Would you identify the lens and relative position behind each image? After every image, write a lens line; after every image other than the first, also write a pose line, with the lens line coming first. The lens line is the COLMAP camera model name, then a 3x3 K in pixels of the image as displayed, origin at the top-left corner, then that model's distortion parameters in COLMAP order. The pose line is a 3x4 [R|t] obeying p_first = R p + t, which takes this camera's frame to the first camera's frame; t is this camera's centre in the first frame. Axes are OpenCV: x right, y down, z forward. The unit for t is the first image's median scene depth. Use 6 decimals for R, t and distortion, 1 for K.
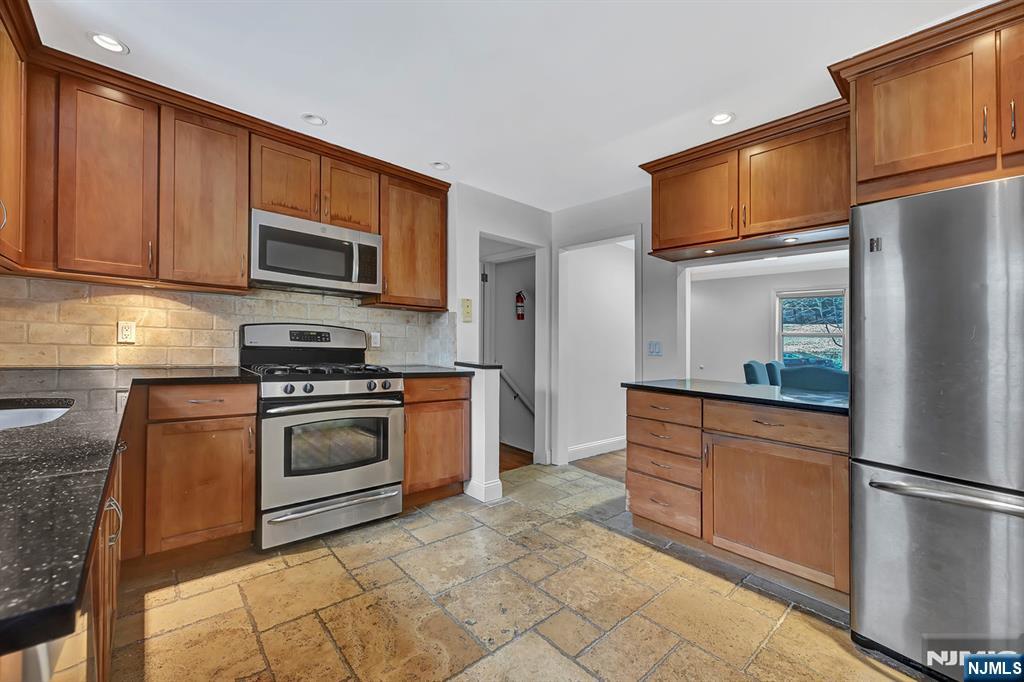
lens RADIAL K [[409.5, 0, 506.3], [0, 409.5, 330.5], [0, 0, 1]] dist [-0.000479, -0.000080]
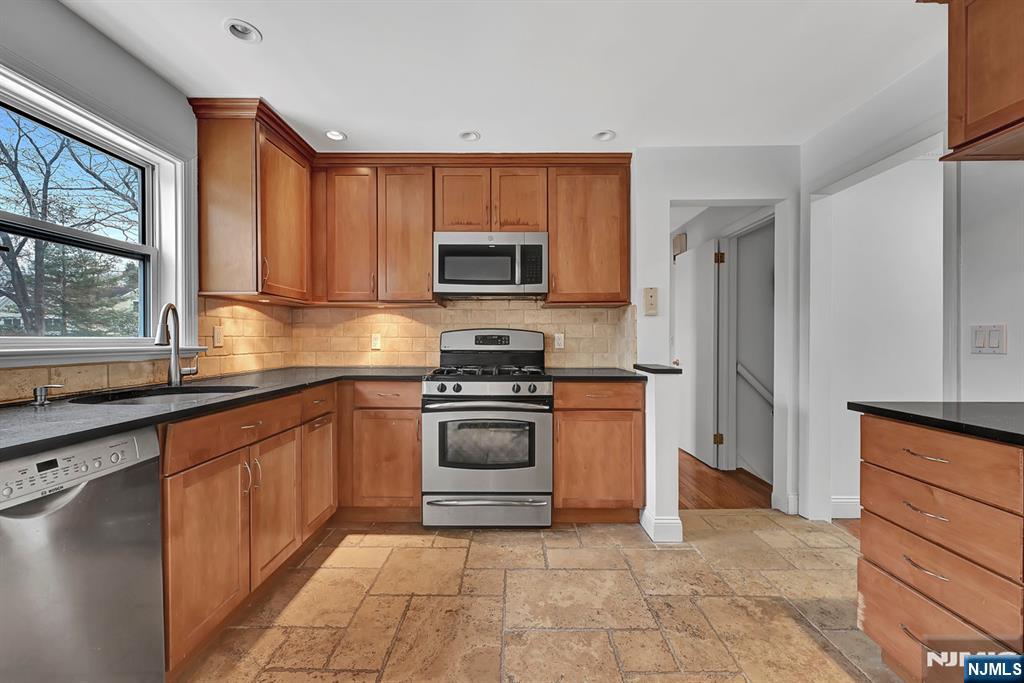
lens RADIAL K [[411.5, 0, 516.4], [0, 411.5, 341.9], [0, 0, 1]] dist [-0.000931, -0.000126]
pose [[0.745188, -0.031732, -0.666099, 0.312444], [0.046508, 0.998908, 0.004442, 0.019282], [0.665231, -0.034289, 0.745850, 0.260199]]
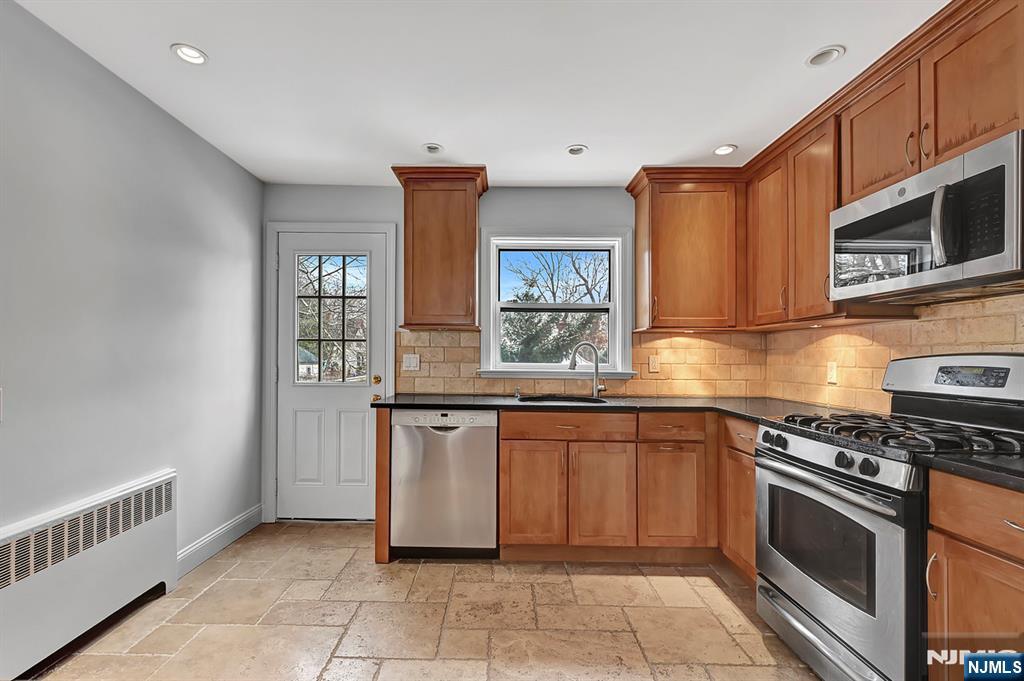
lens RADIAL K [[460.1, 0, 483.4], [0, 460.1, 361.1], [0, 0, 1]] dist [0.000234, 0.000005]
pose [[-0.692724, -0.038943, -0.720150, 0.446375], [-0.013388, 0.999063, -0.041148, 0.031185], [0.721078, -0.018863, -0.692597, 1.041379]]
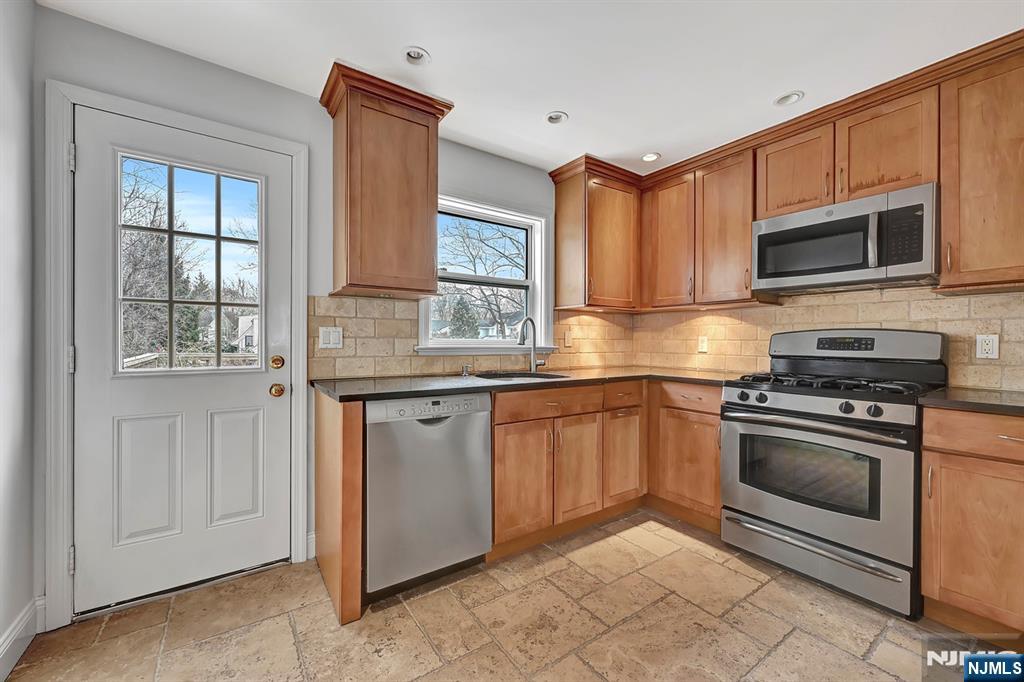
lens RADIAL K [[410.3, 0, 501.4], [0, 410.3, 345.2], [0, 0, 1]] dist [-0.000911, -0.000134]
pose [[-0.133742, -0.027420, -0.990637, 0.464237], [0.017757, 0.999390, -0.030059, 0.032541], [0.990857, -0.021611, -0.133174, 0.467143]]
